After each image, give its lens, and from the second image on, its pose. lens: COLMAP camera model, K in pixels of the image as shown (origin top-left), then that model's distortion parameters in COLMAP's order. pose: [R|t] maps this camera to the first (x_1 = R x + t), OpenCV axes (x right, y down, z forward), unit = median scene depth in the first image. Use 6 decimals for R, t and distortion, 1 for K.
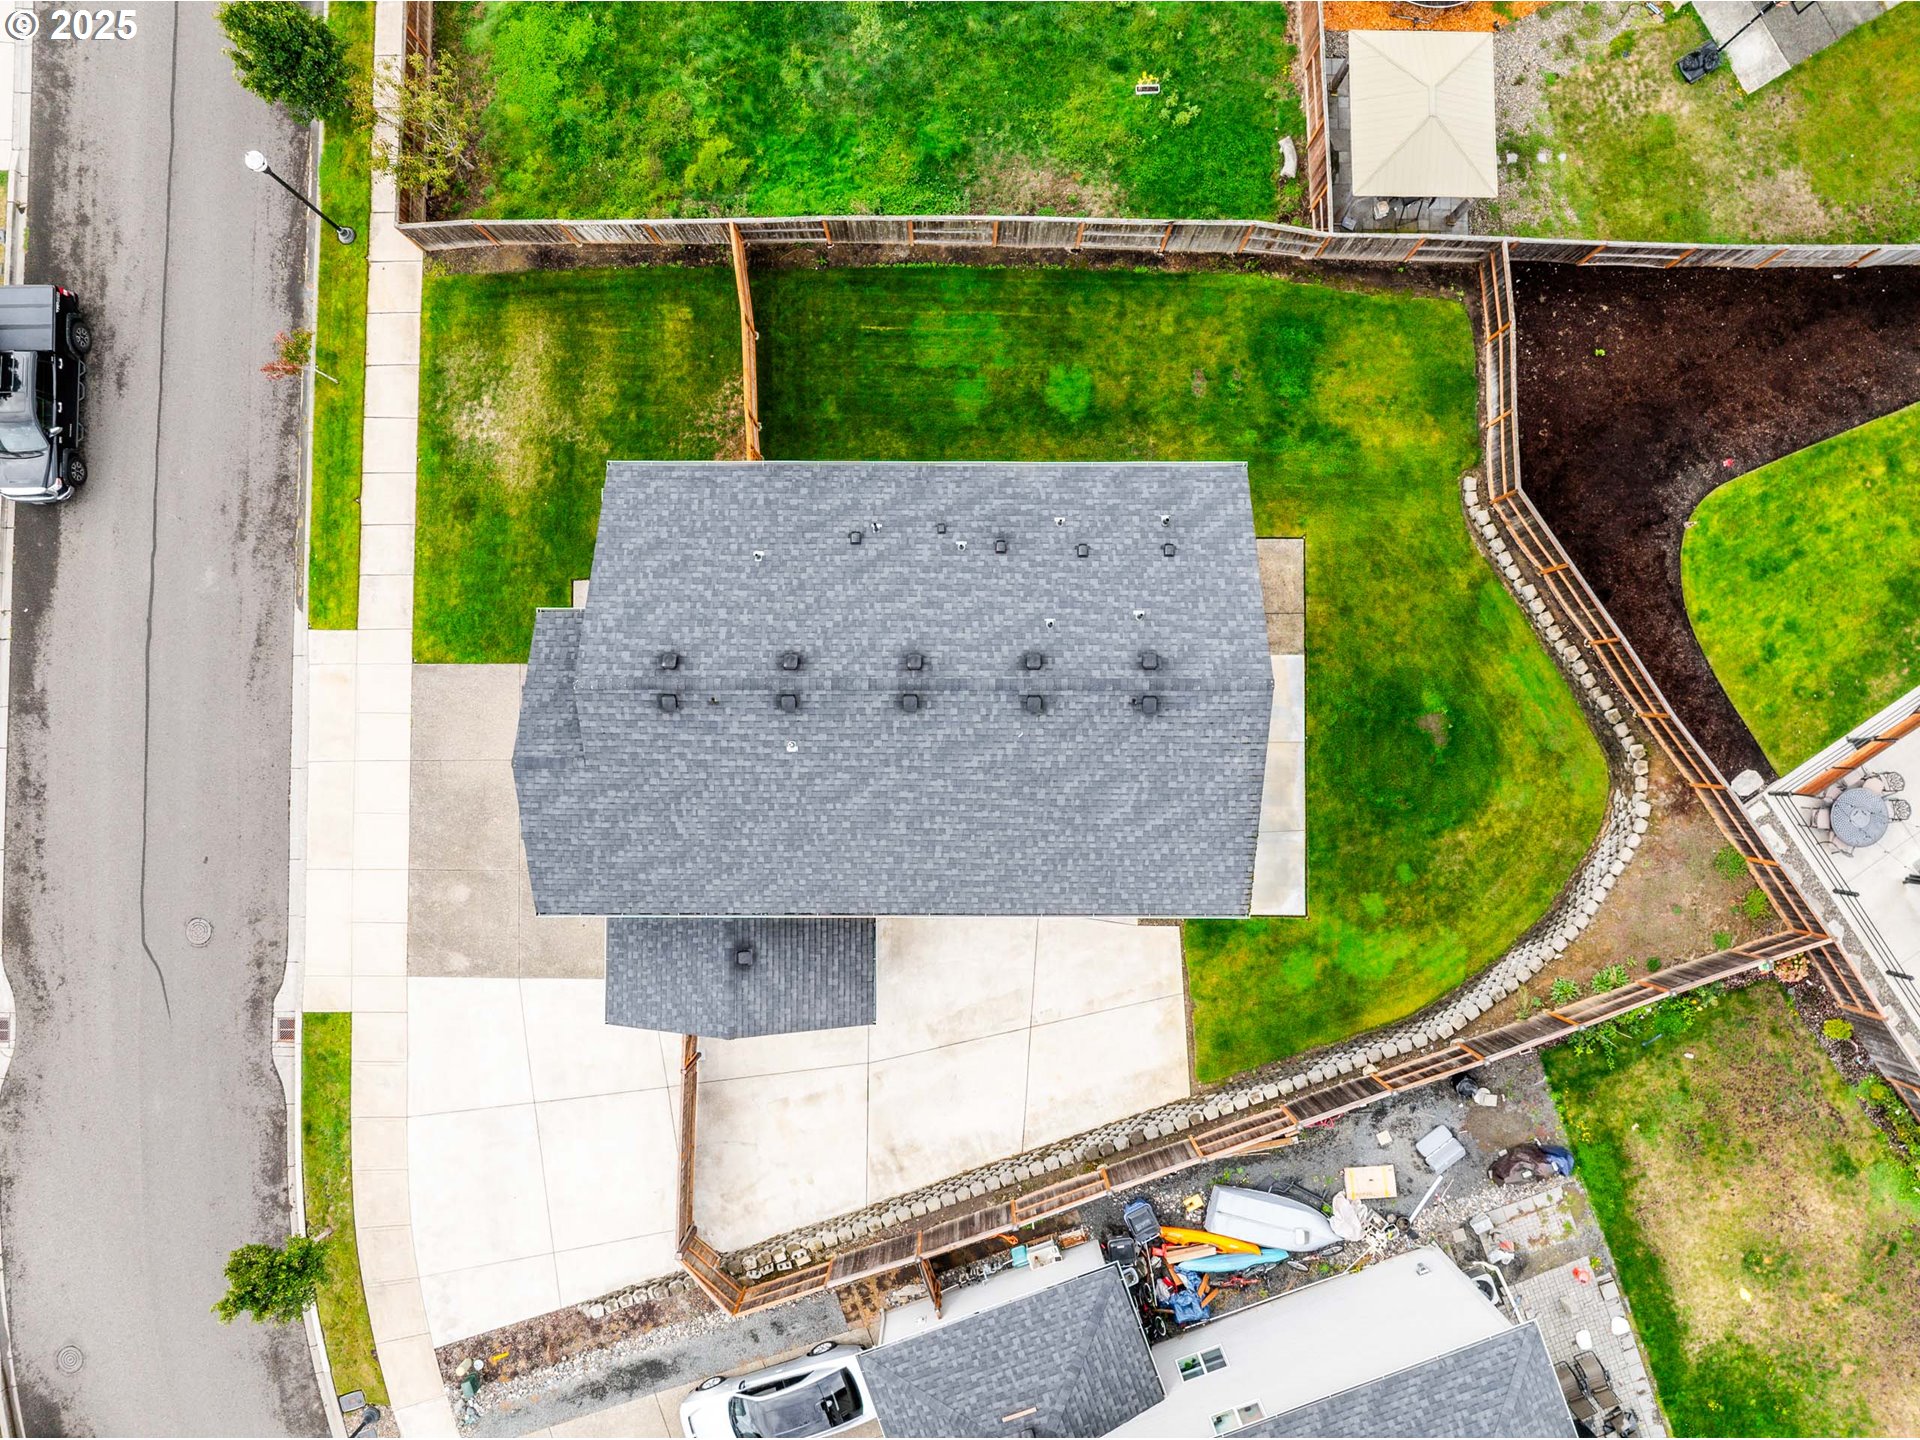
lens RADIAL K [[1367.2, 0, 960.0], [0, 1367.2, 720.0], [0, 0, 1]] dist [-0.064960, 0.041763]
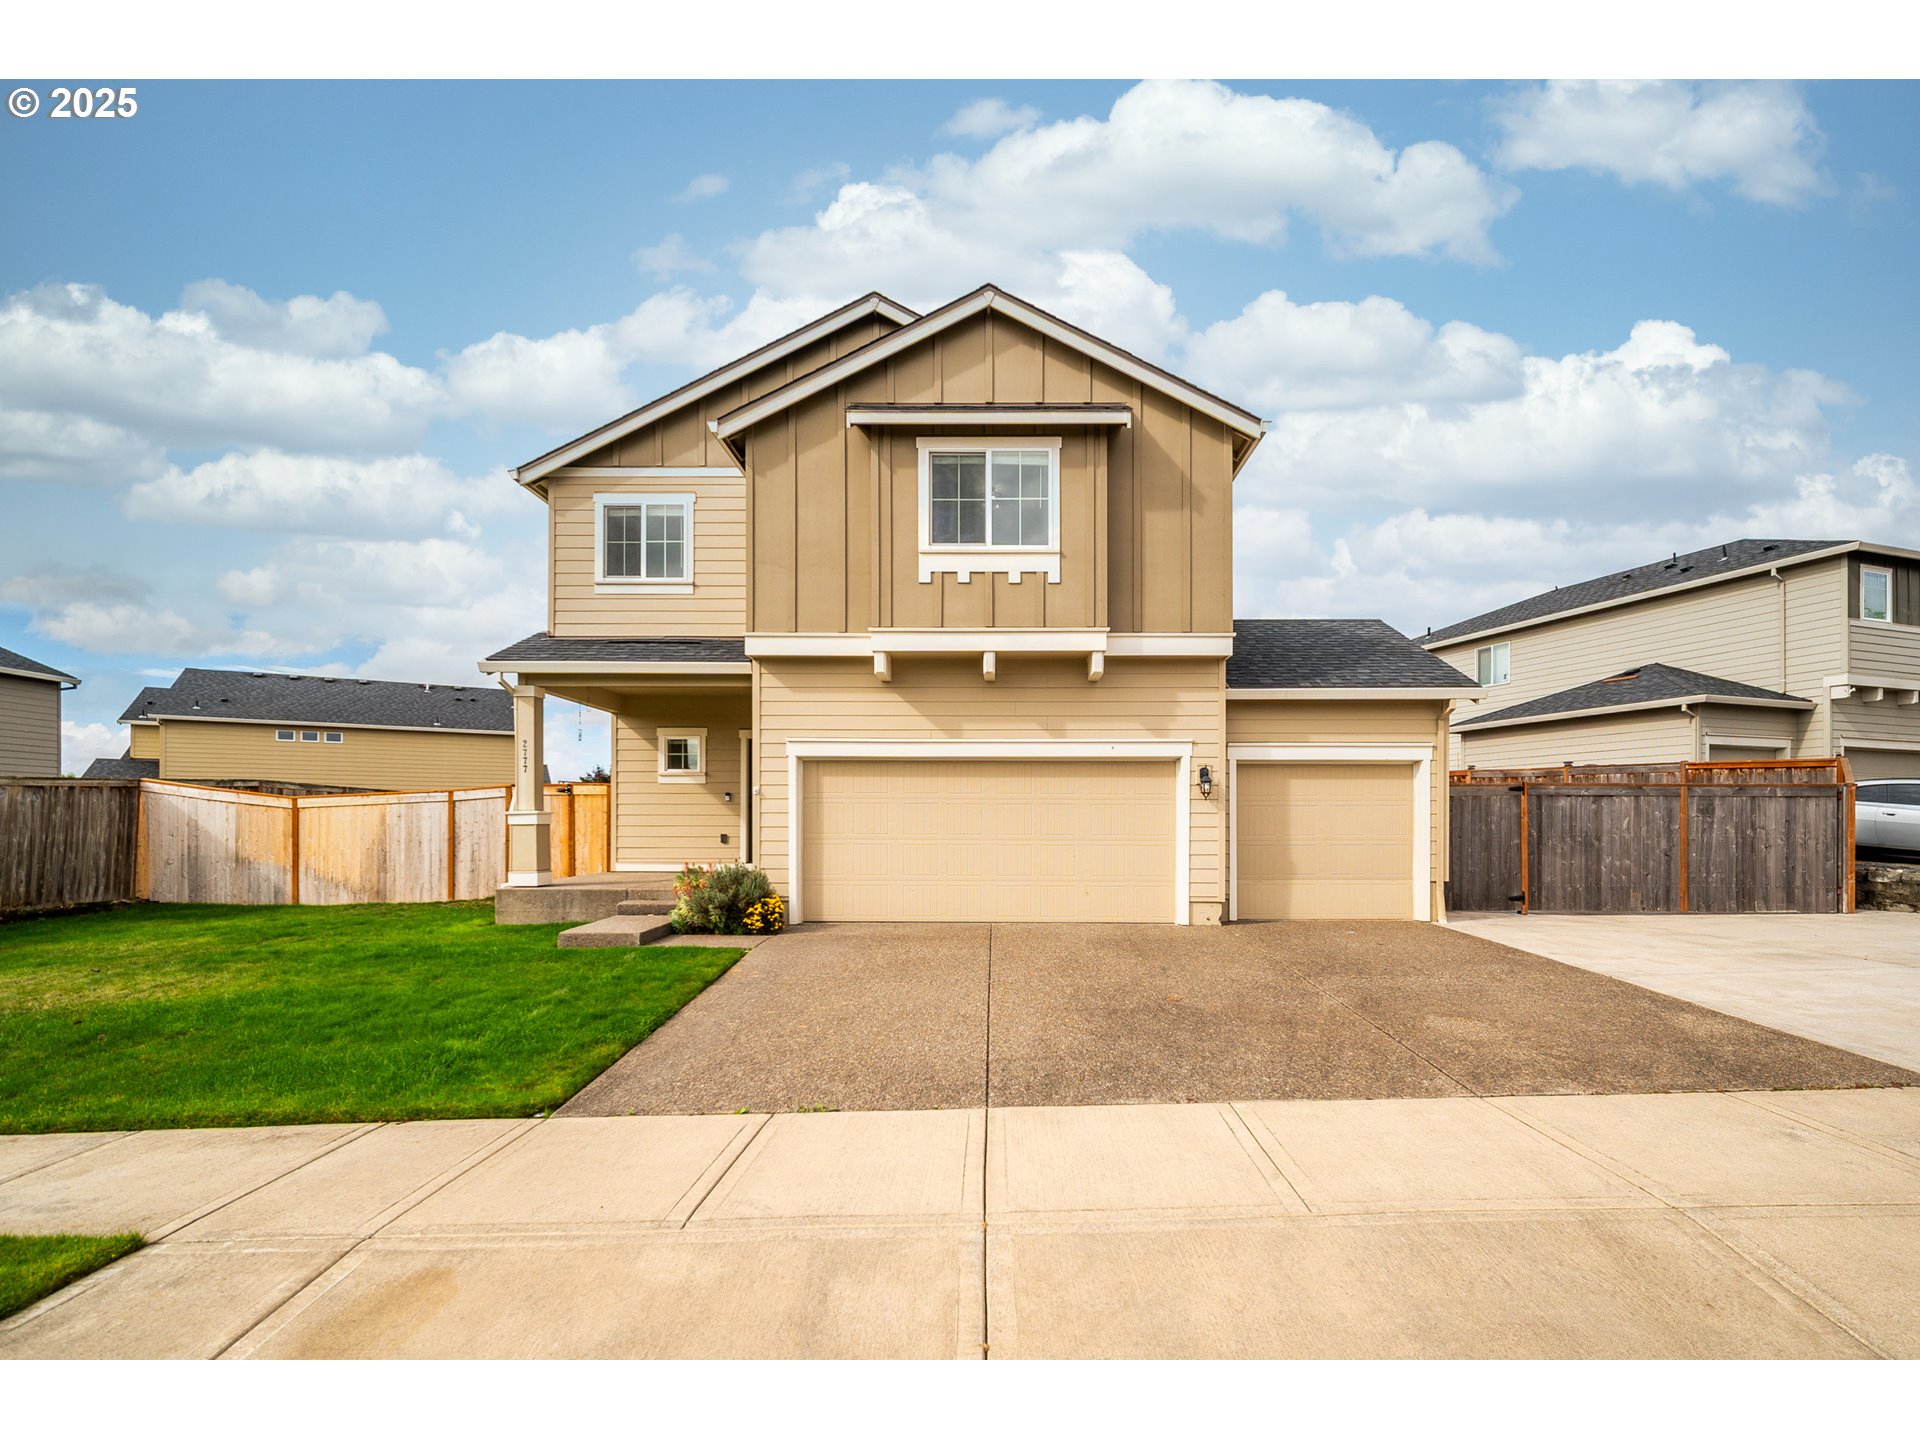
lens RADIAL K [[895.6, 0, 997.4], [0, 895.6, 843.8], [0, 0, 1]] dist [-0.002818, -0.000604]
pose [[0.000747, -0.011158, 0.999937, -0.552806], [0.999779, 0.021005, -0.000513, 0.030884], [-0.020998, 0.999717, 0.011172, 0.959353]]
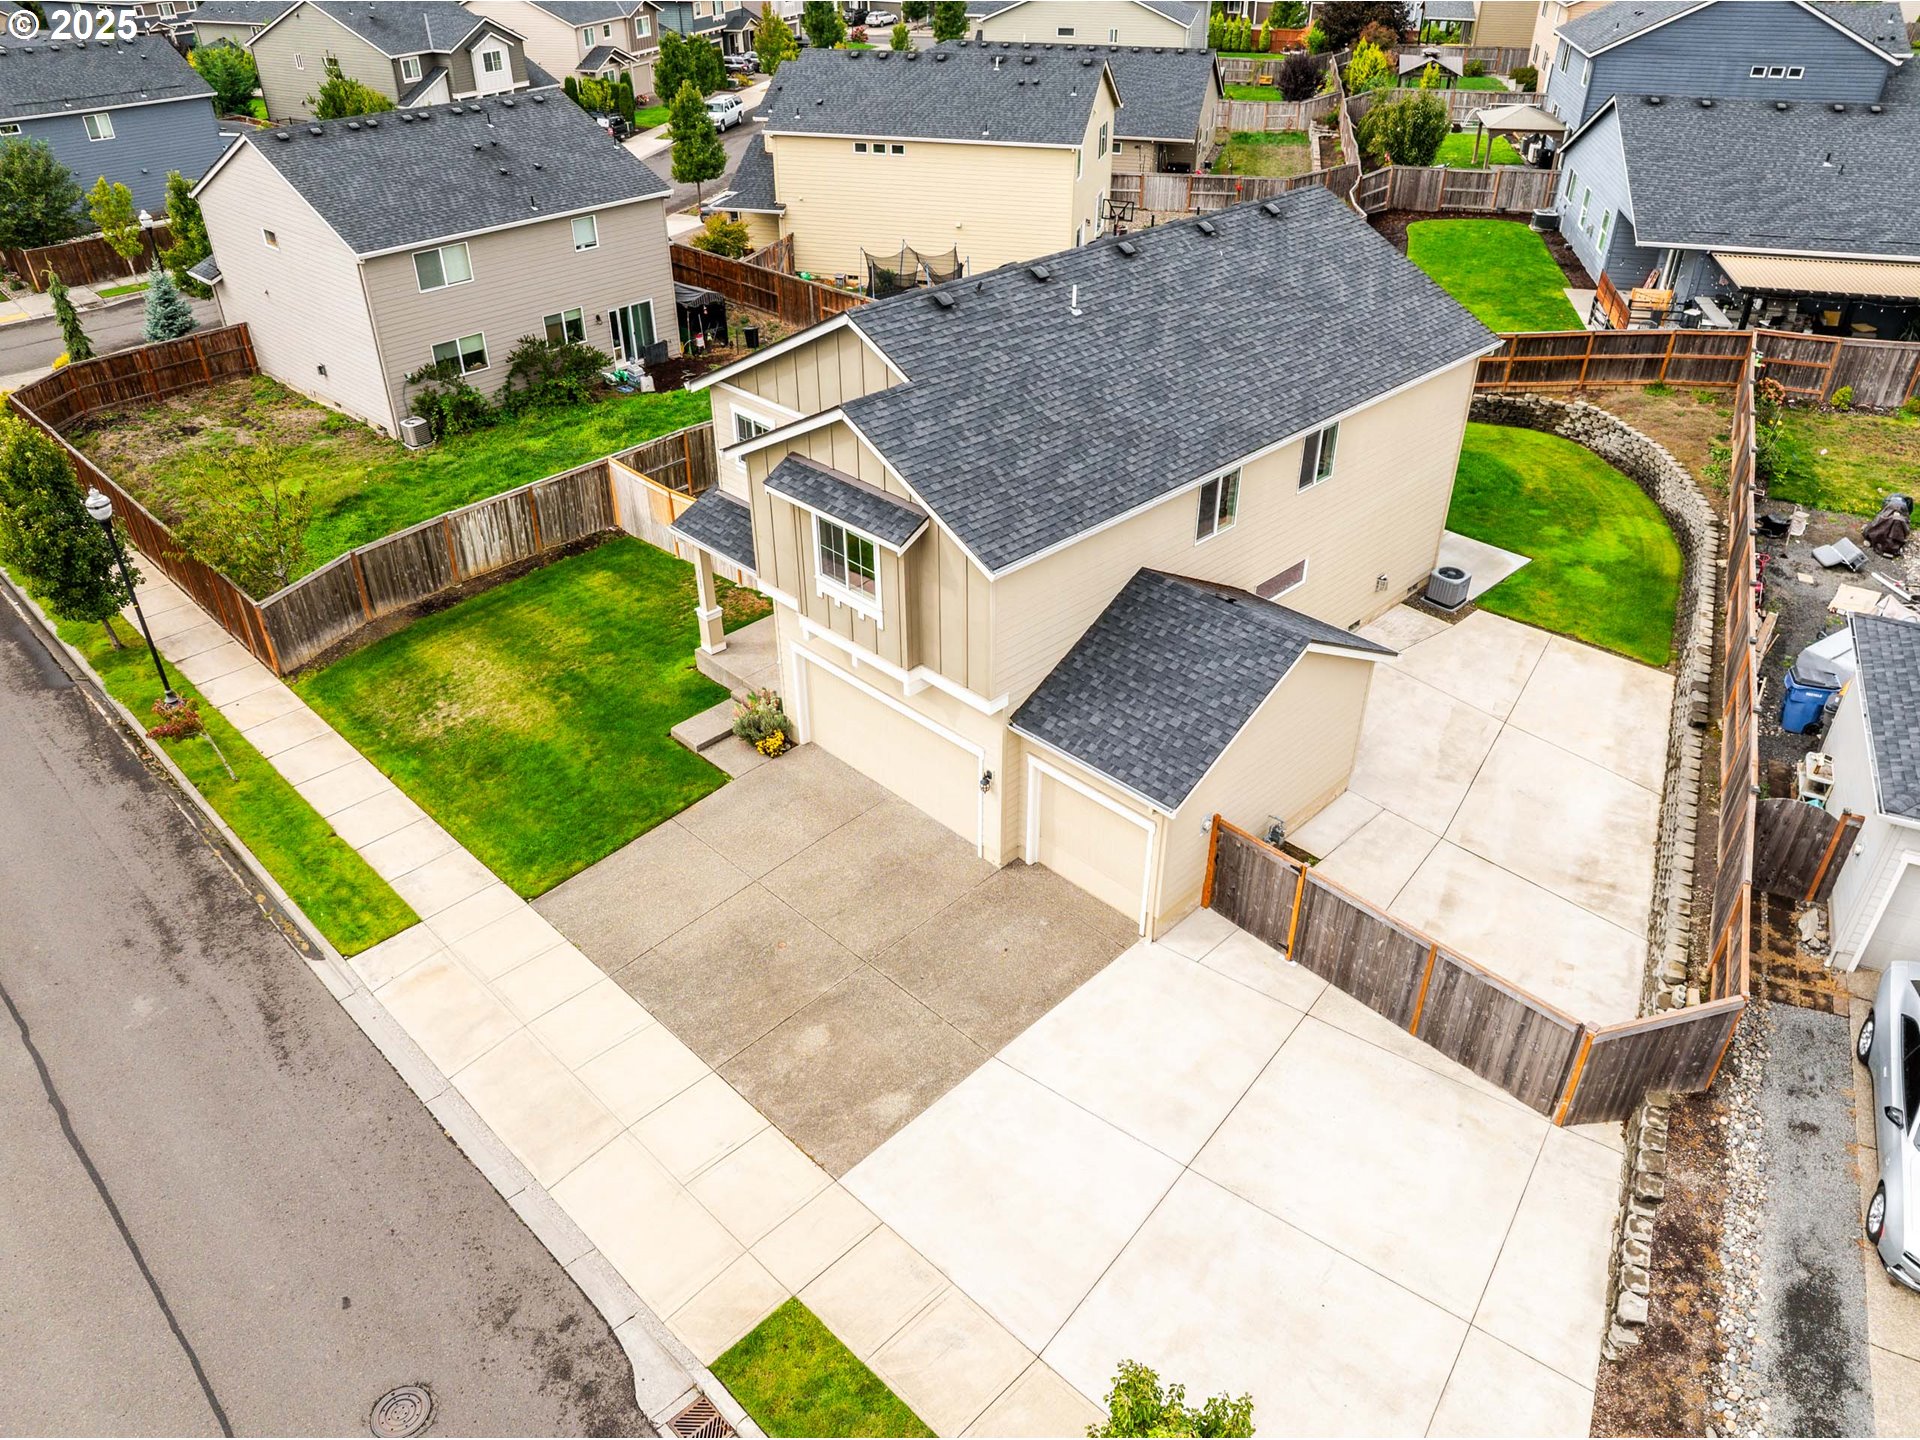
lens RADIAL K [[1367.2, 0, 960.0], [0, 1367.2, 720.0], [0, 0, 1]] dist [-0.064960, 0.041763]
pose [[0.713705, -0.380188, 0.588287, -0.610236], [0.700281, 0.405540, -0.587489, 0.452794], [-0.015218, 0.831260, 0.555675, 0.566554]]
